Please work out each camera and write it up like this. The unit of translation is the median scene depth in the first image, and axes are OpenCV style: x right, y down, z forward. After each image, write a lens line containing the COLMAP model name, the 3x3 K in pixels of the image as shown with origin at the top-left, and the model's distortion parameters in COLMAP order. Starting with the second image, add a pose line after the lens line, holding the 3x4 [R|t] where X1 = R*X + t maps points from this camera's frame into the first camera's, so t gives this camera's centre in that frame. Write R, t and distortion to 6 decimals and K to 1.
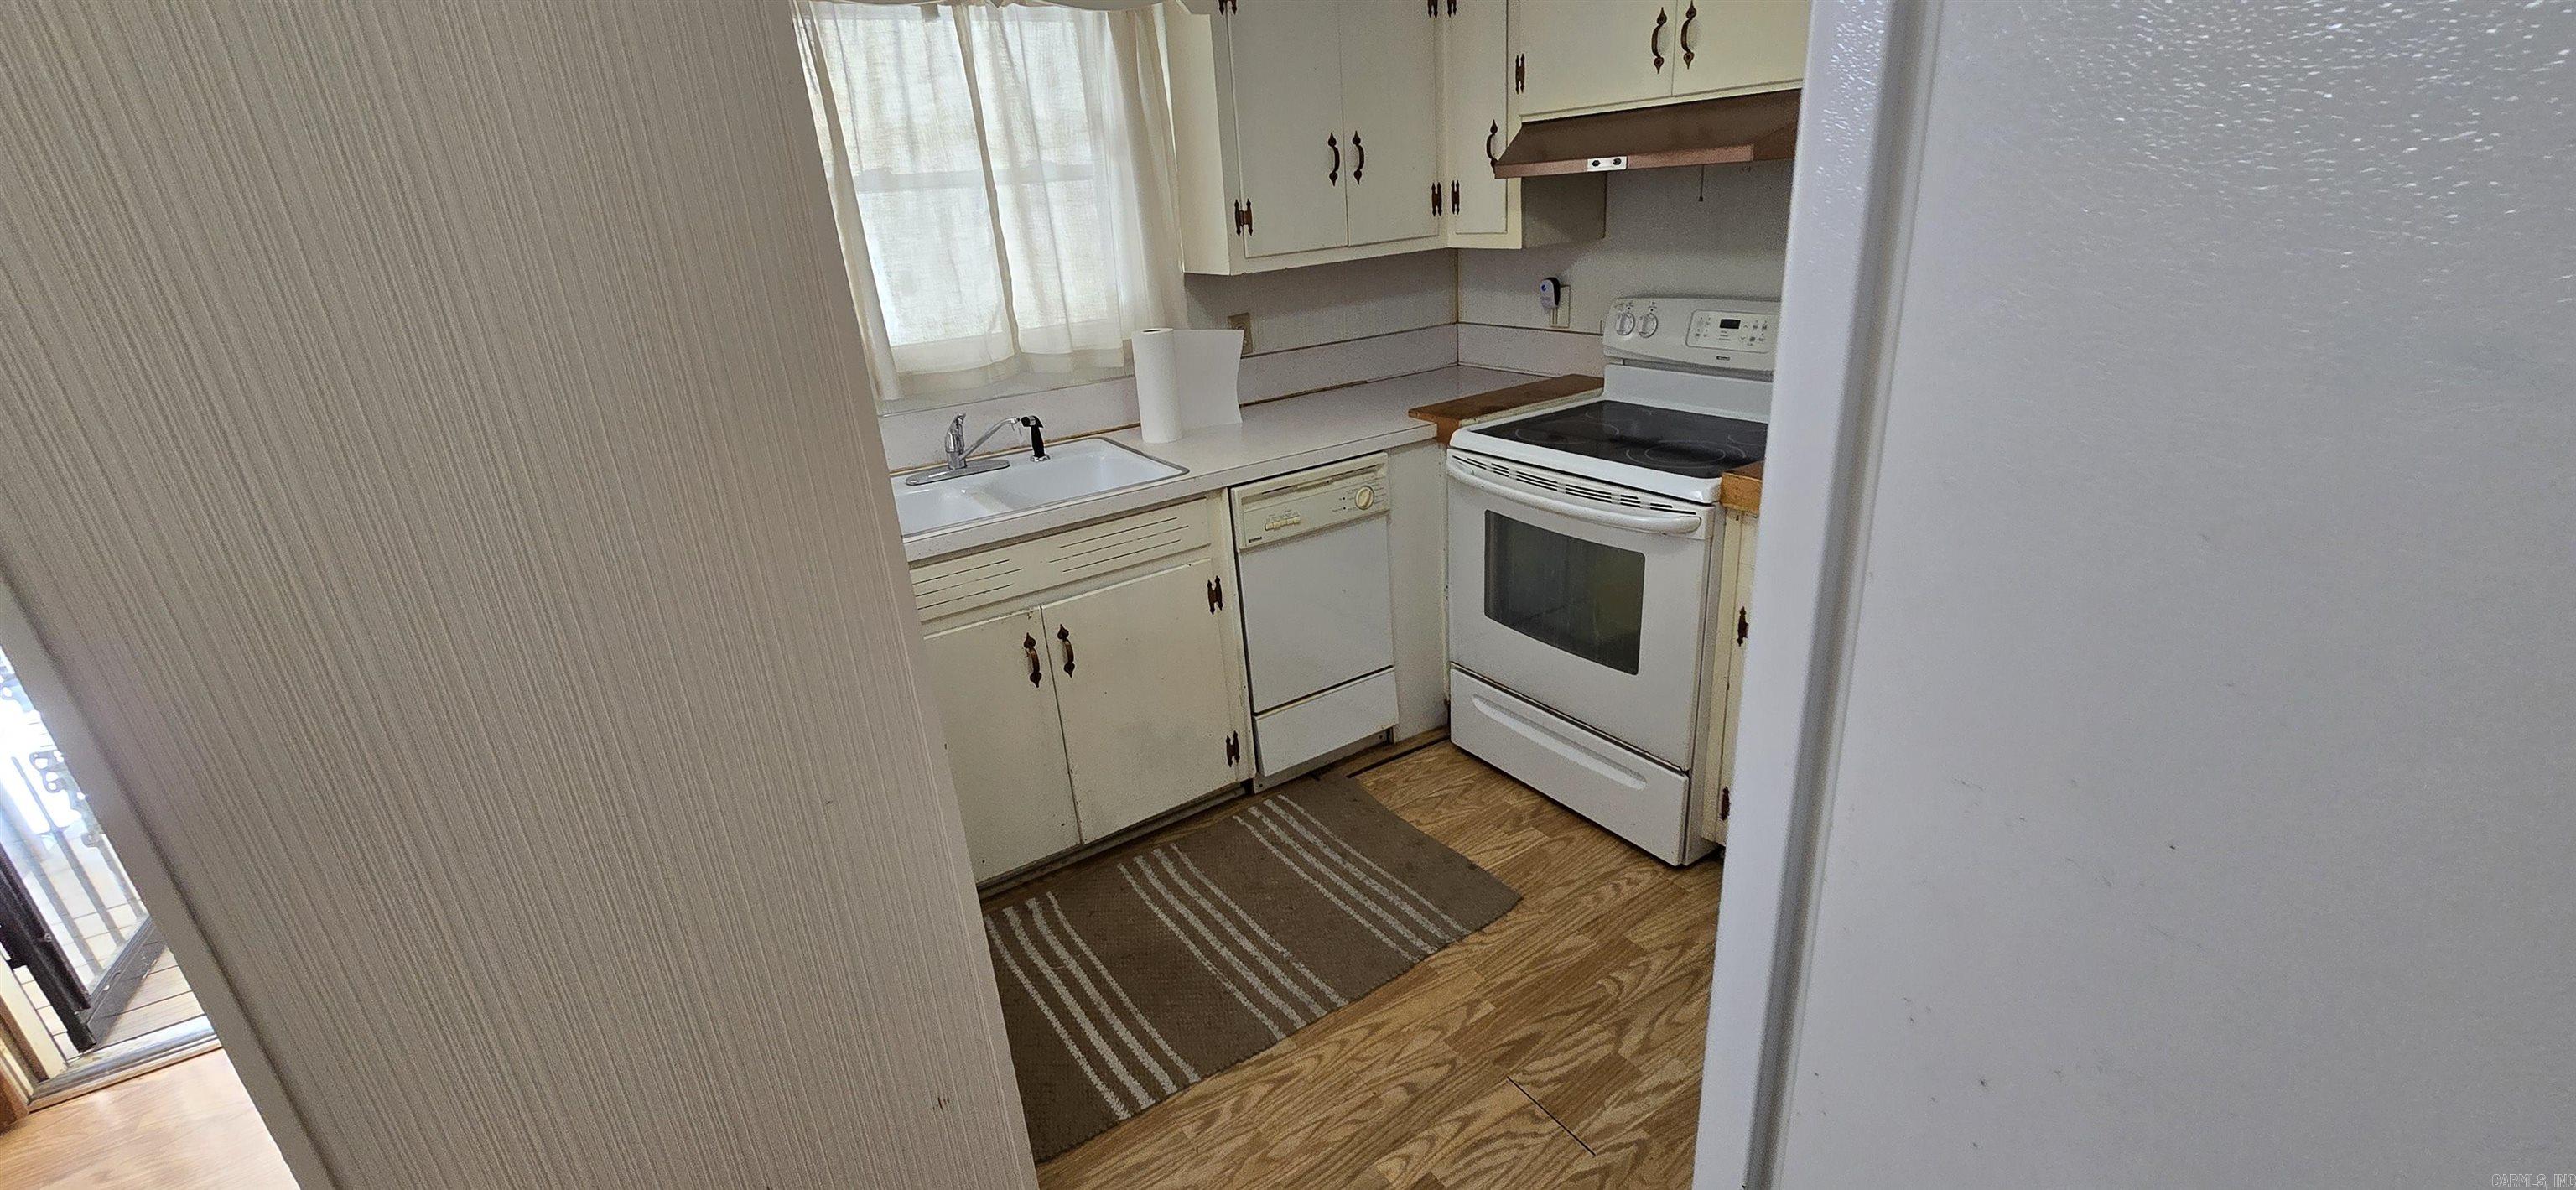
lens RADIAL K [[1049.4, 0, 1277.5], [0, 1049.4, 589.3], [0, 0, 1]] dist [-0.004136, -0.000528]
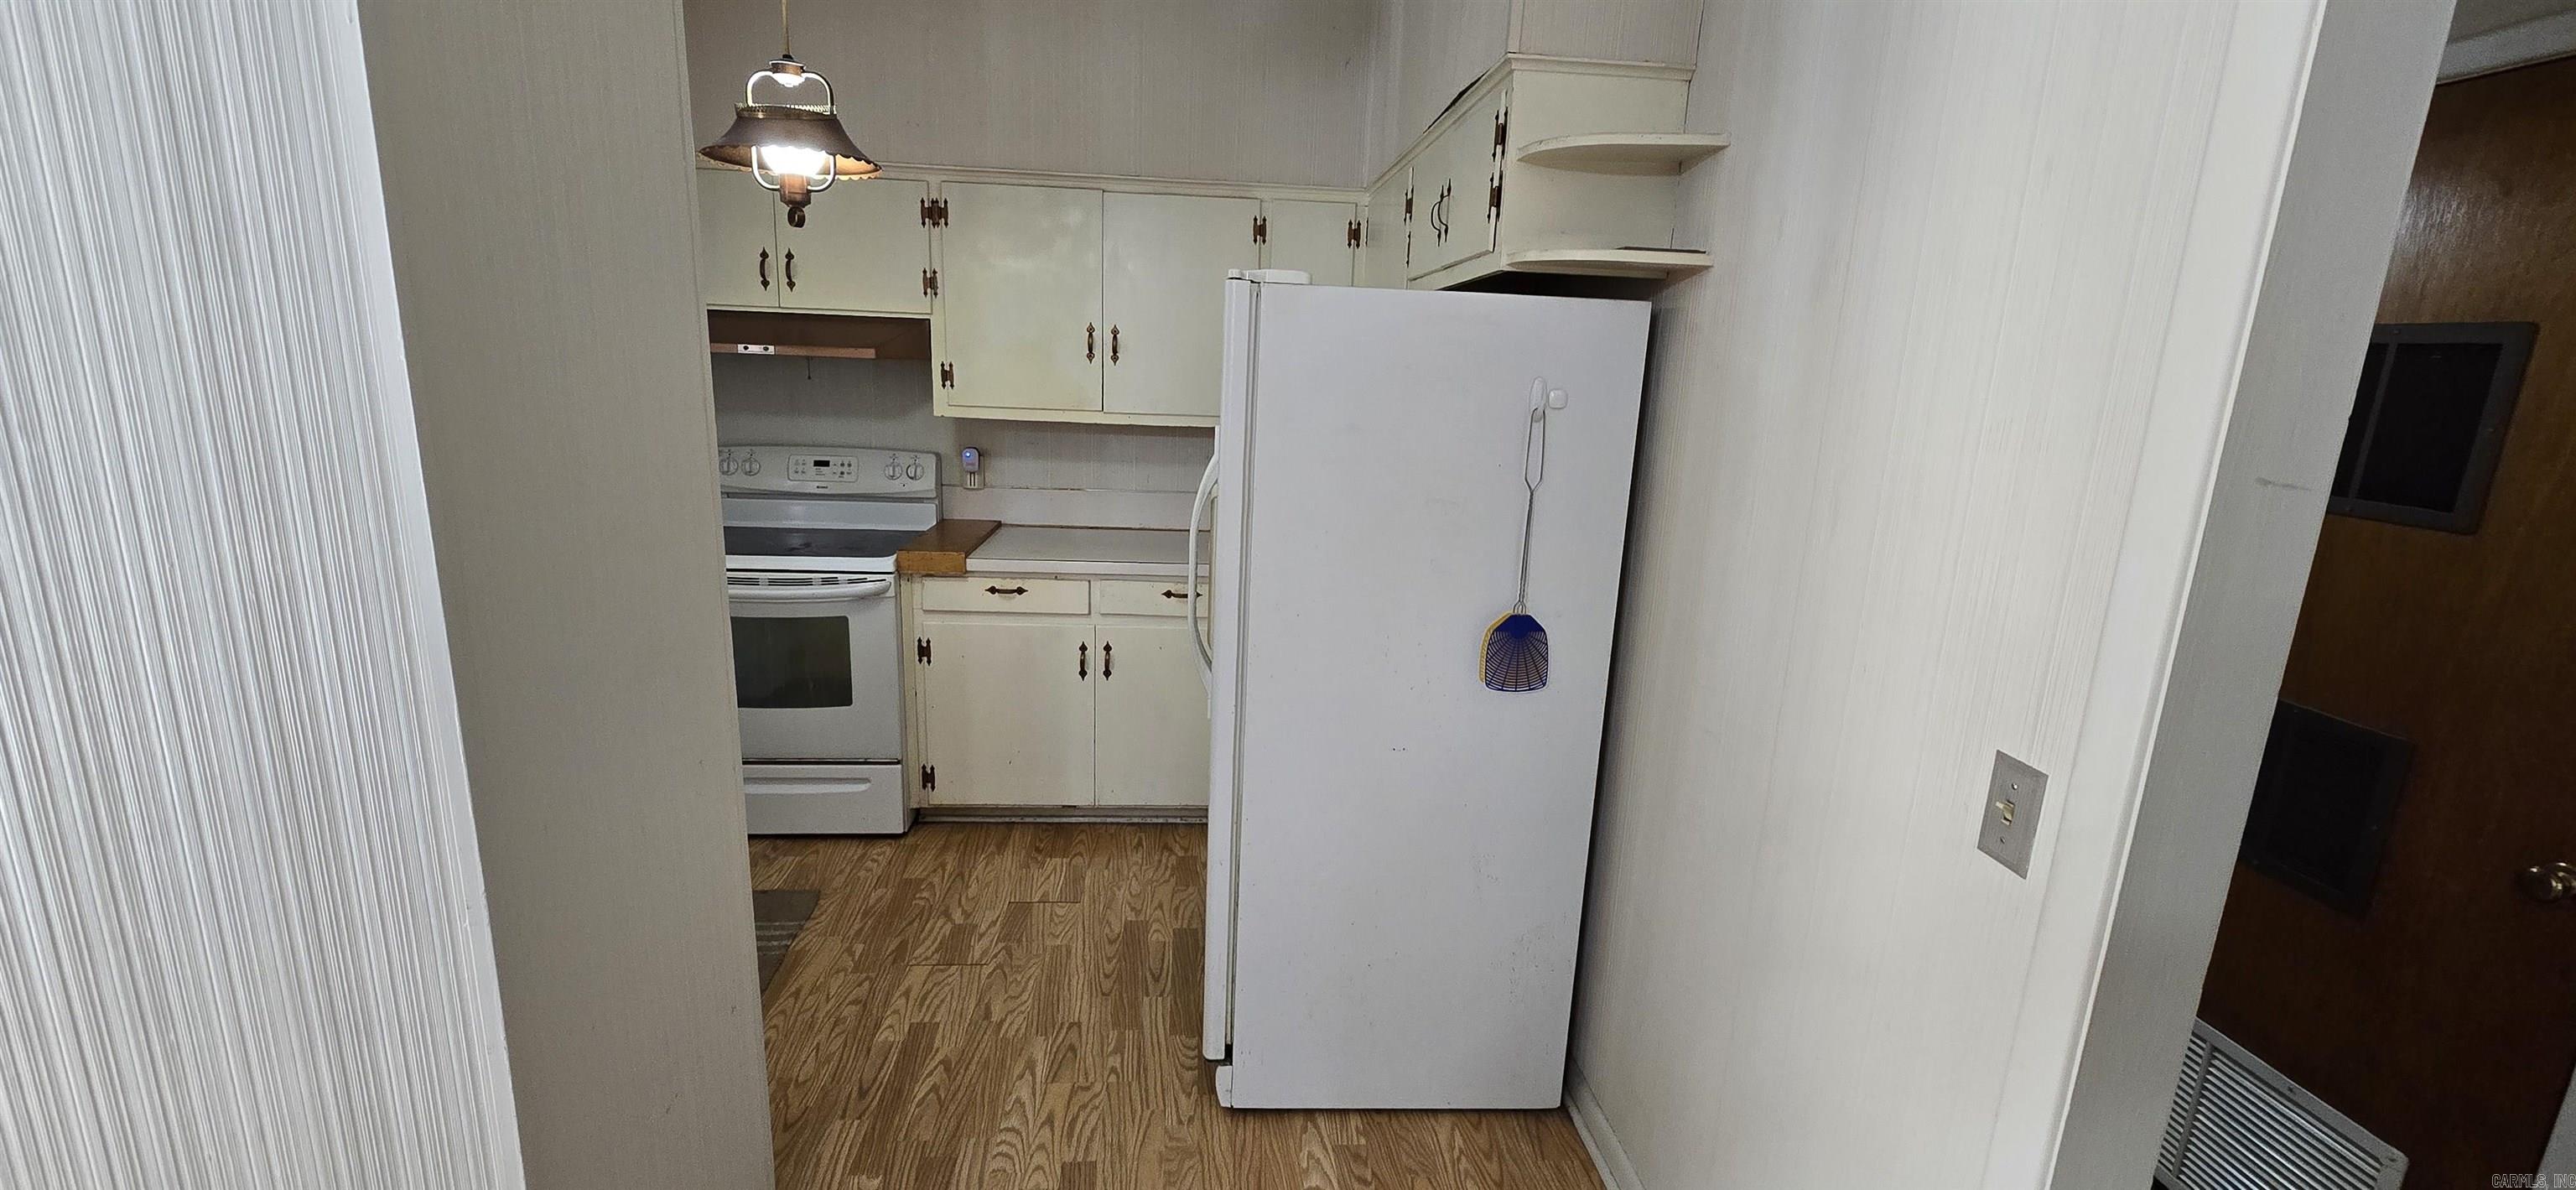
lens RADIAL K [[1049.4, 0, 1277.5], [0, 1049.4, 589.3], [0, 0, 1]] dist [-0.004136, -0.000528]
pose [[0.464609, -0.106964, 0.879032, -0.629803], [0.245437, 0.969341, -0.011772, 0.091926], [-0.850822, 0.221216, 0.476618, -0.187417]]
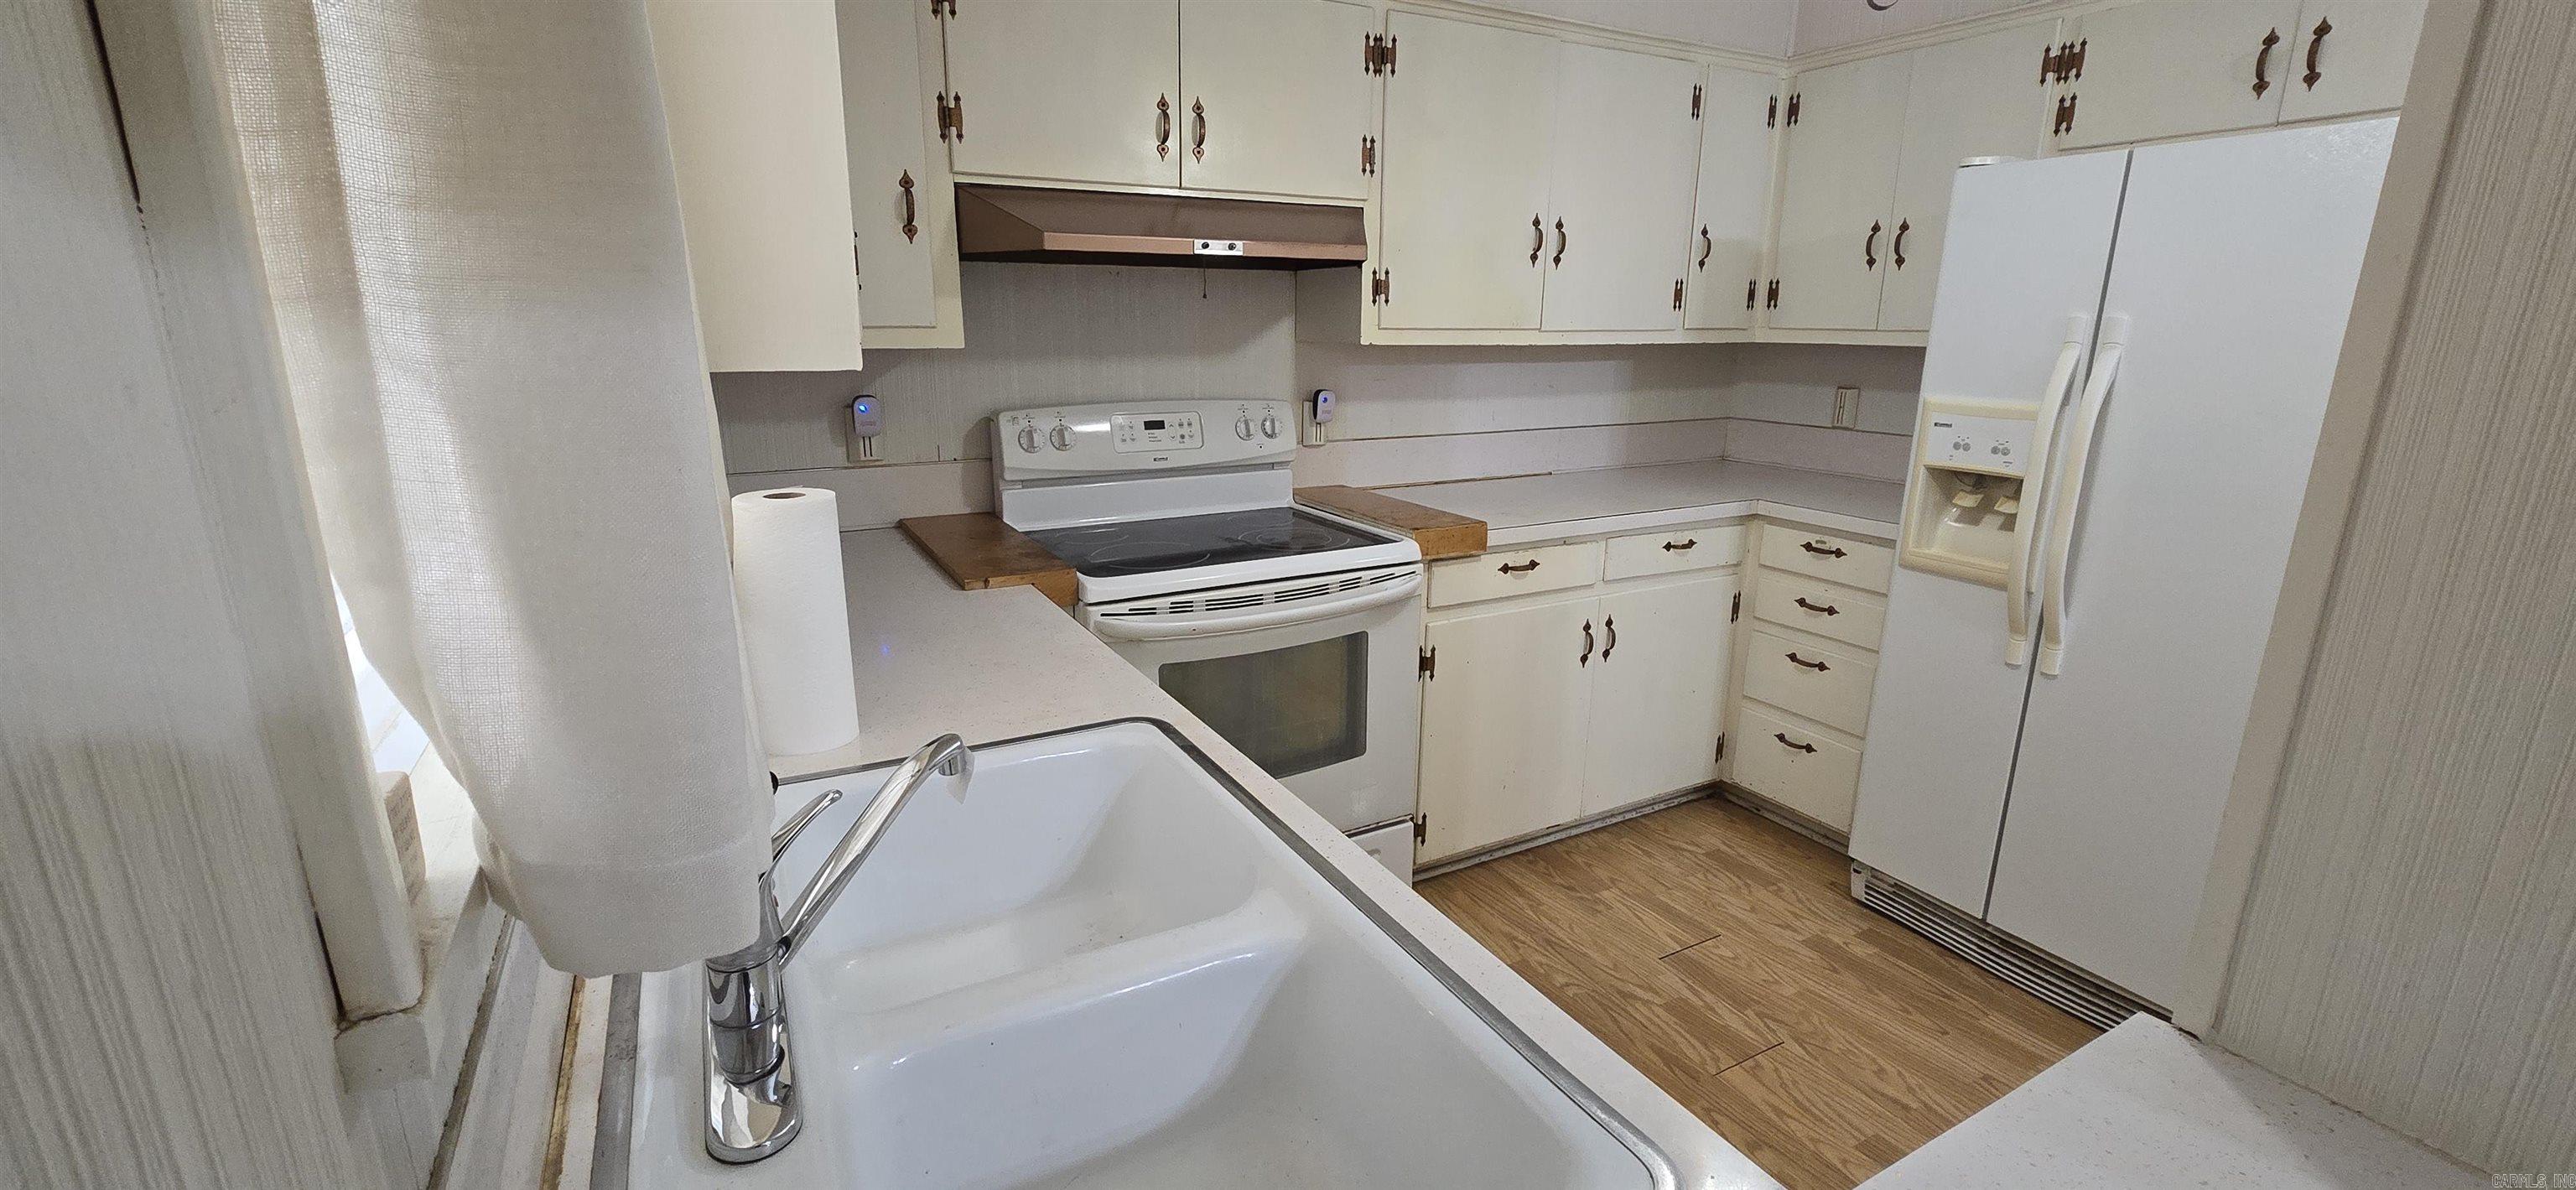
lens RADIAL K [[1049.4, 0, 1277.5], [0, 1049.4, 589.3], [0, 0, 1]] dist [-0.004136, -0.000528]
pose [[0.072119, -0.183062, 0.980453, -0.637662], [0.343994, 0.927262, 0.147827, -0.248951], [-0.936198, 0.326609, 0.129845, 0.938767]]
